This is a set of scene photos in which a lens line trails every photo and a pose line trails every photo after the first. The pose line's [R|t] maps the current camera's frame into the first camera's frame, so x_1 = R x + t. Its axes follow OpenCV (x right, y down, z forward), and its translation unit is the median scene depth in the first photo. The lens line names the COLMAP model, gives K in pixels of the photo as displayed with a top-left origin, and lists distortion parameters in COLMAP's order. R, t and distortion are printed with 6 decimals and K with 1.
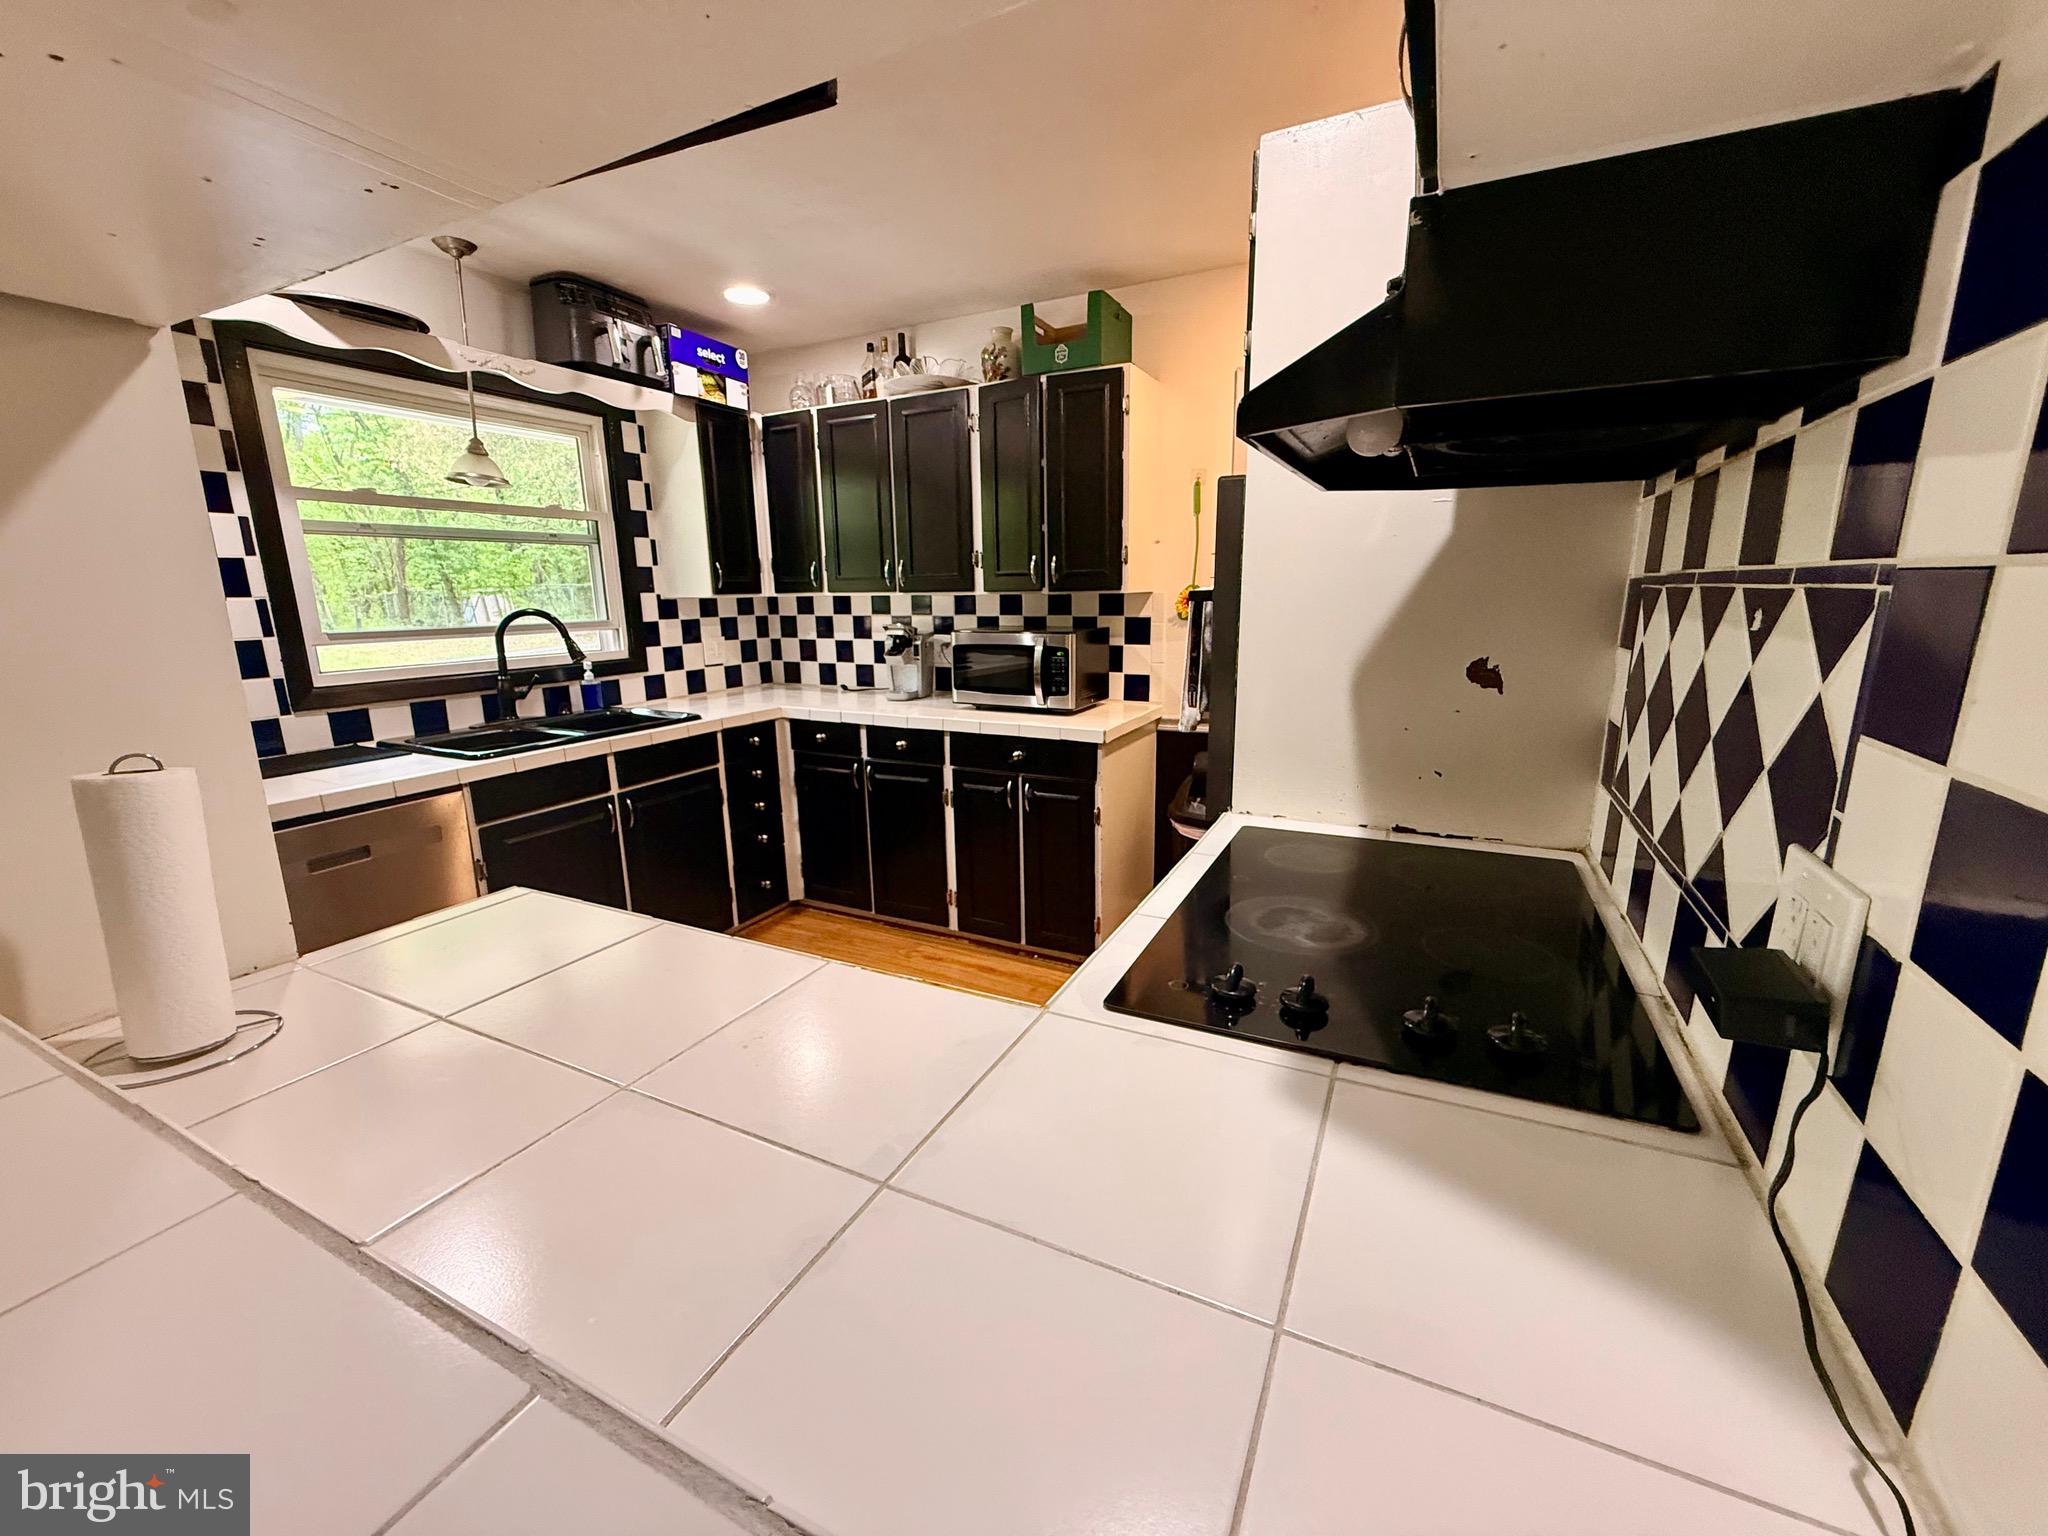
lens RADIAL K [[818.1, 0, 1019.9], [0, 818.1, 764.8], [0, 0, 1]] dist [-0.000888, 0.000270]
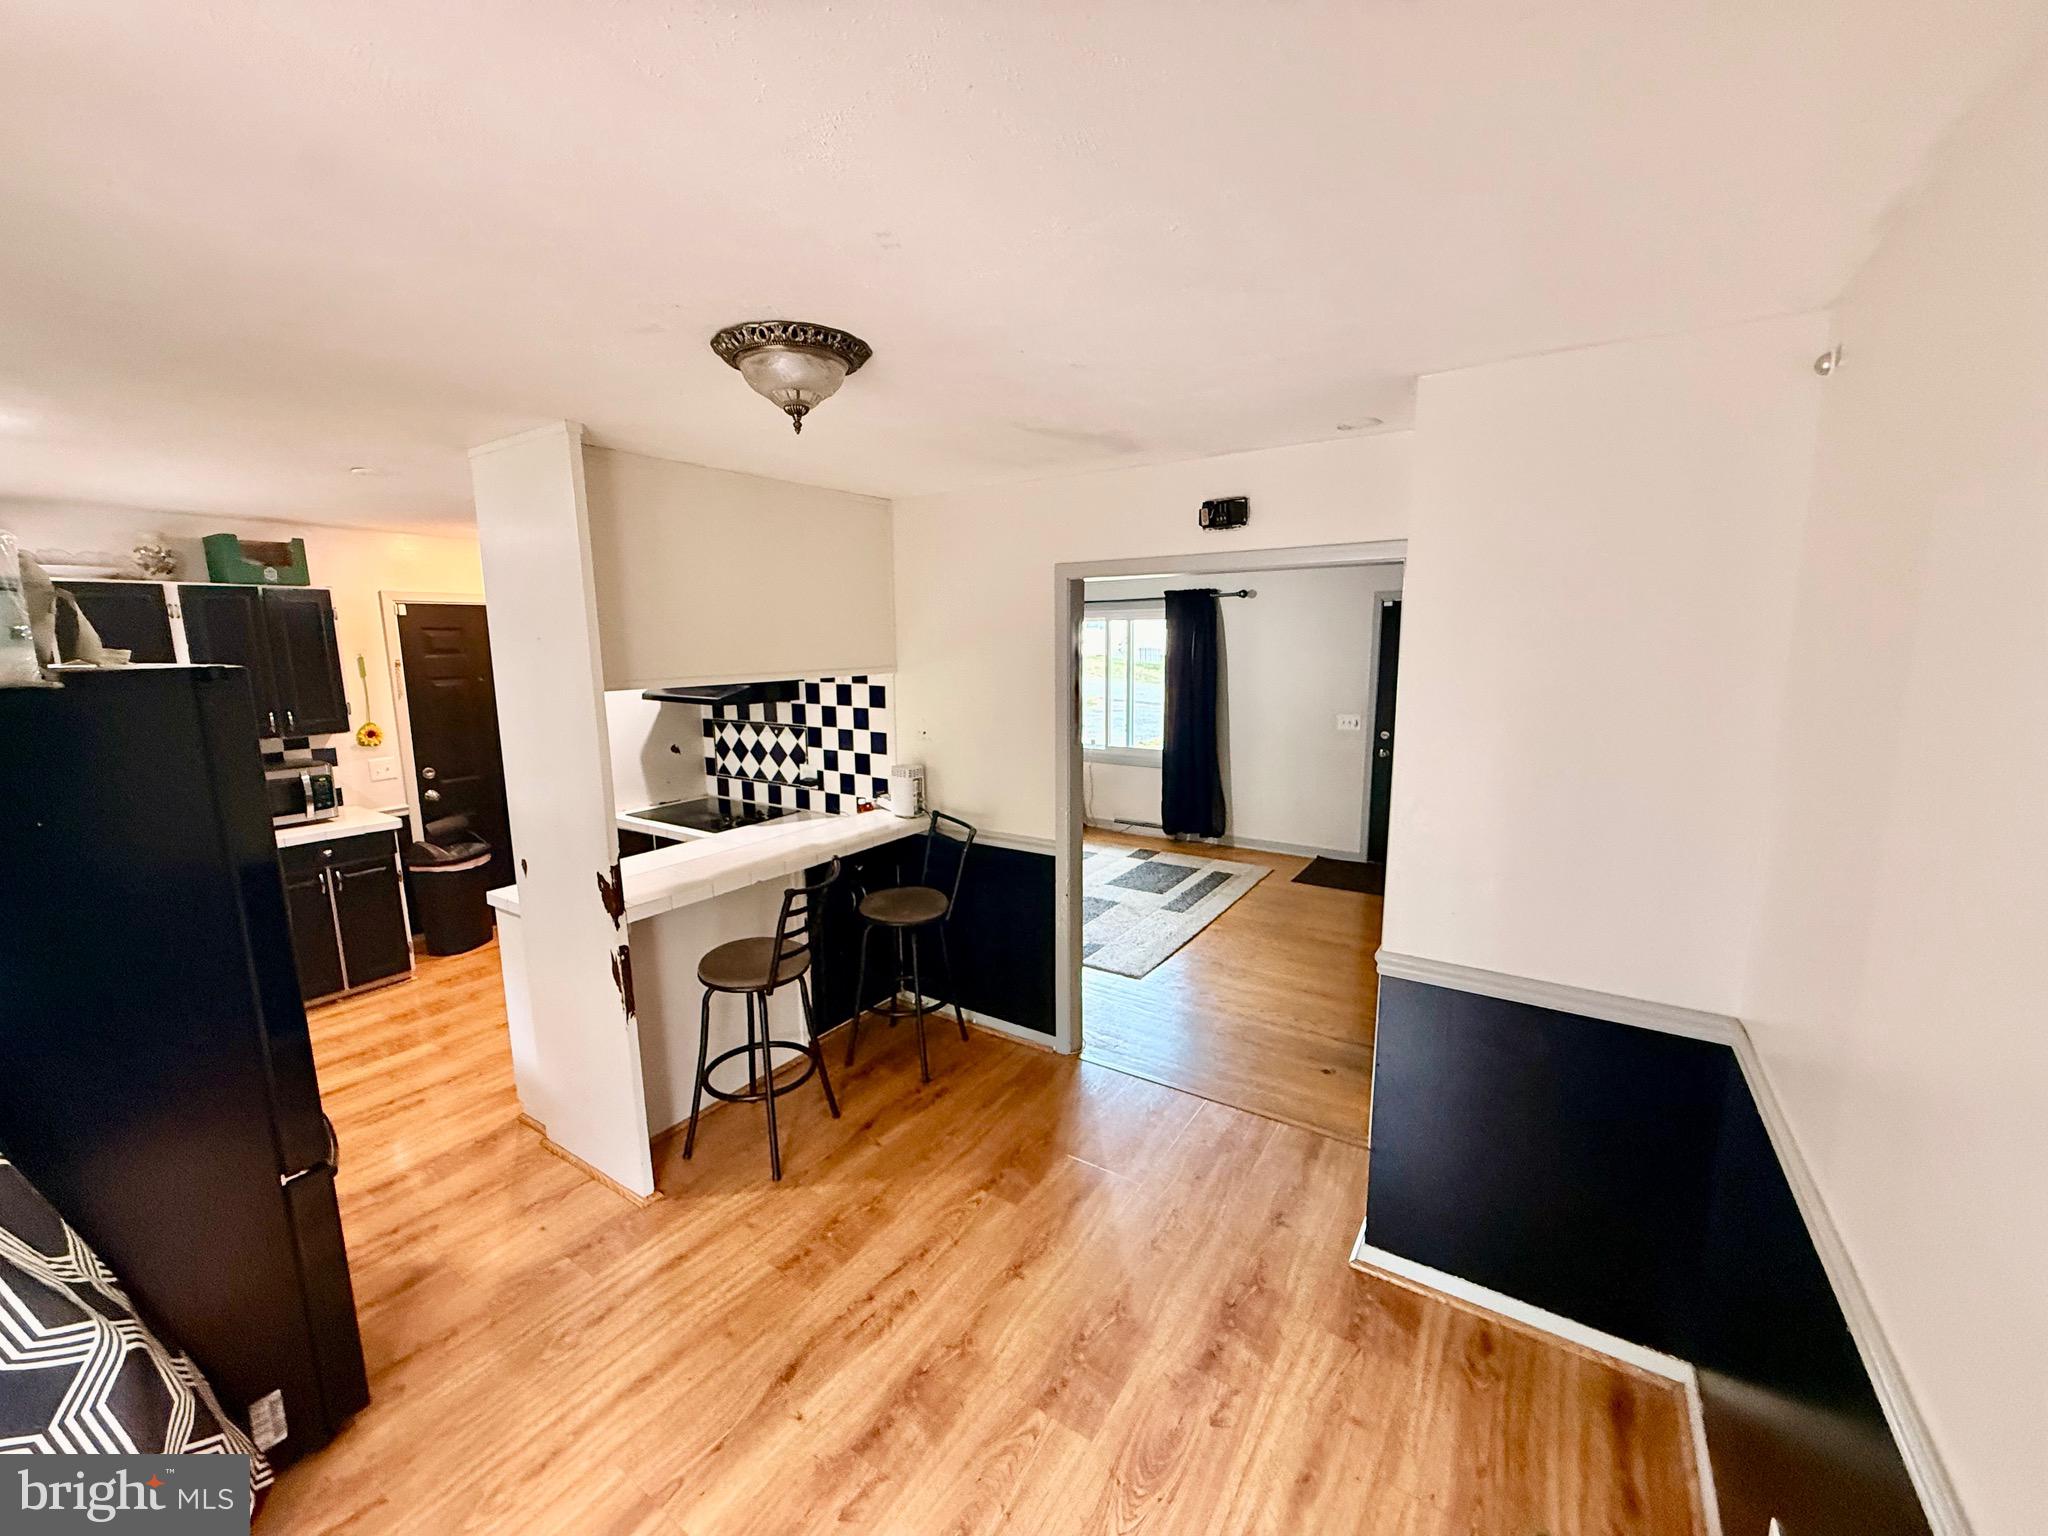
lens RADIAL K [[818.1, 0, 1021.4], [0, 818.1, 766.8], [0, 0, 1]] dist [-0.000888, 0.000270]
pose [[0.116276, -0.147822, 0.982155, -1.067310], [0.216622, 0.968831, 0.120171, -0.058071], [-0.969306, 0.198784, 0.144673, -0.342792]]
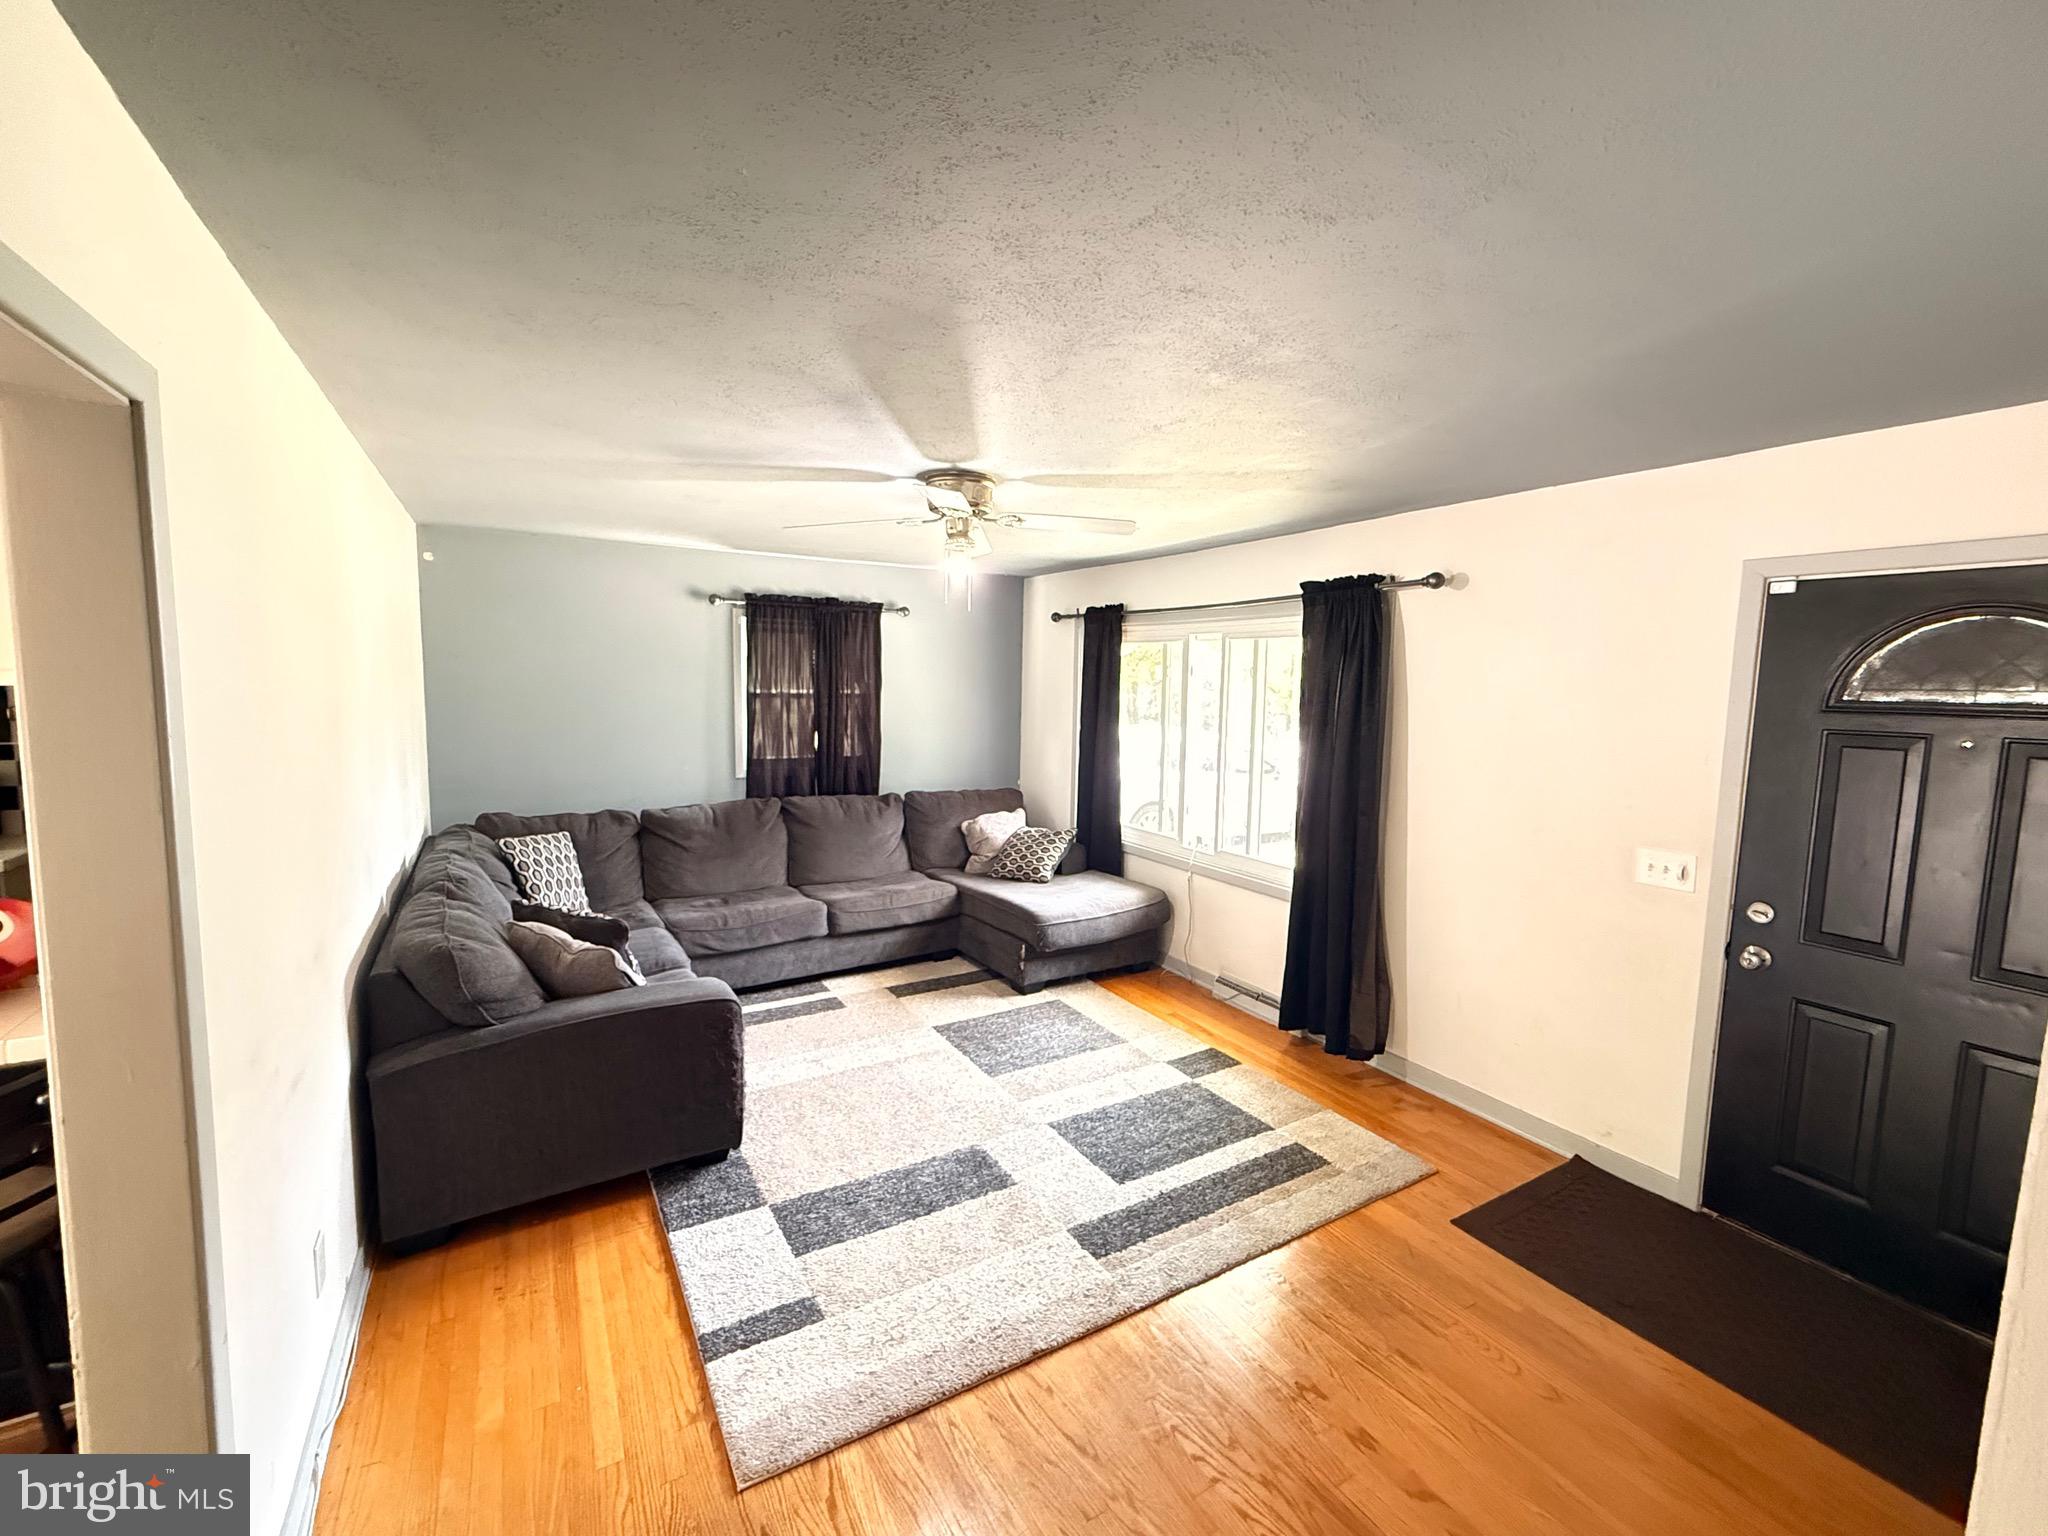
lens RADIAL K [[818.1, 0, 1065.5], [0, 818.1, 763.4], [0, 0, 1]] dist [-0.000888, 0.000270]
pose [[0.539310, -0.066425, 0.839483, -0.066253], [0.149620, 0.988581, -0.017898, 0.058788], [-0.828709, 0.135257, 0.543091, -0.797896]]
